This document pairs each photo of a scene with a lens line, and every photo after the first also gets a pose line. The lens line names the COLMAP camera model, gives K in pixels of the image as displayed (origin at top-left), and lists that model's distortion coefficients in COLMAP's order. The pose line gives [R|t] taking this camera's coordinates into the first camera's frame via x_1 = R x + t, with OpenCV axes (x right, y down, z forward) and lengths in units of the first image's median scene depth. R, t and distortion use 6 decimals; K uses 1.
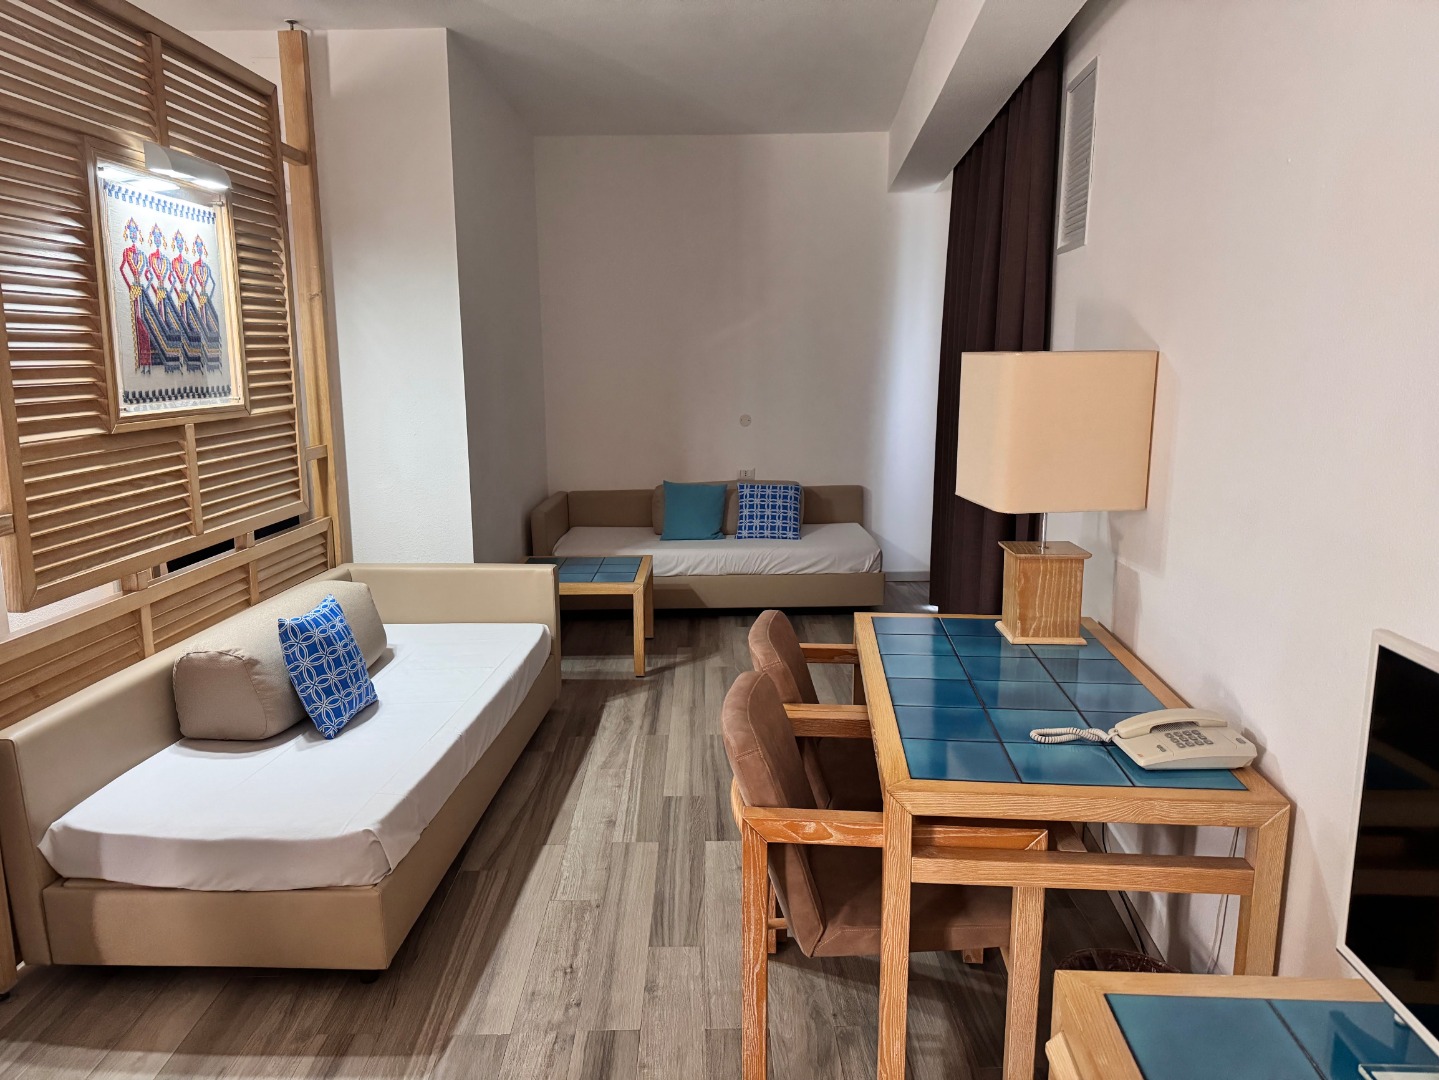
lens RADIAL K [[1019.5, 0, 718.8], [0, 1019.5, 538.5], [0, 0, 1]] dist [0.046574, -0.052799]
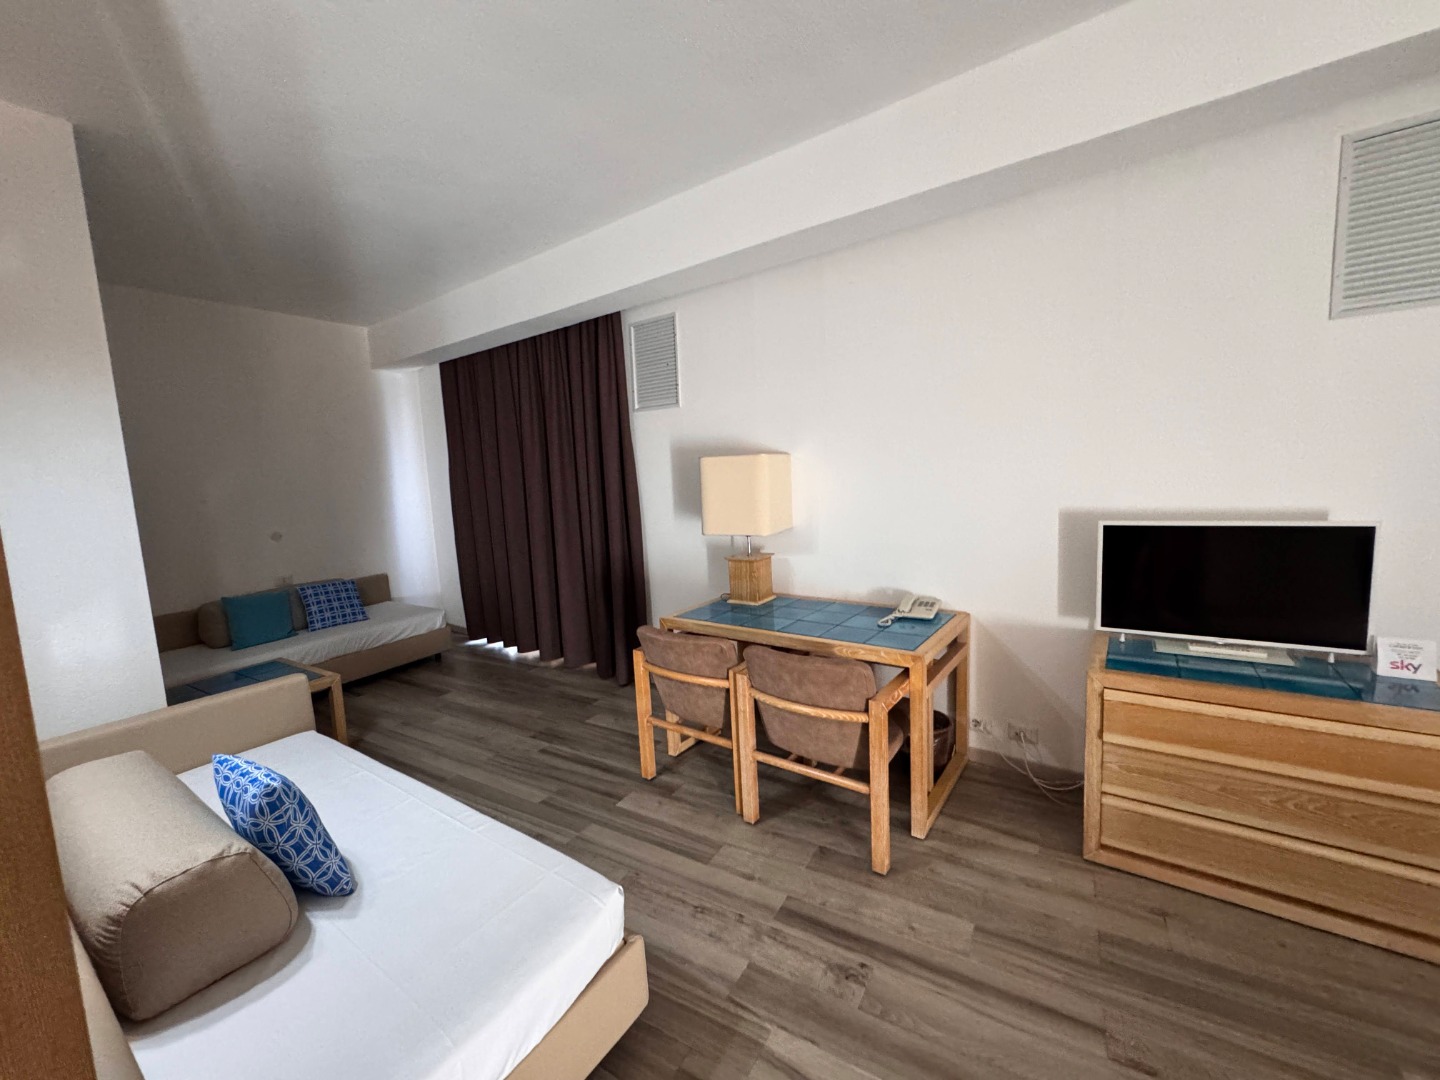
lens RADIAL K [[578.1, 0, 717.1], [0, 578.1, 540.8], [0, 0, 1]] dist [-0.001436, -0.001349]
pose [[0.512113, -0.117902, 0.850788, -0.600298], [0.194765, 0.980672, 0.018667, -0.047636], [-0.836545, 0.156144, 0.525178, 0.433394]]
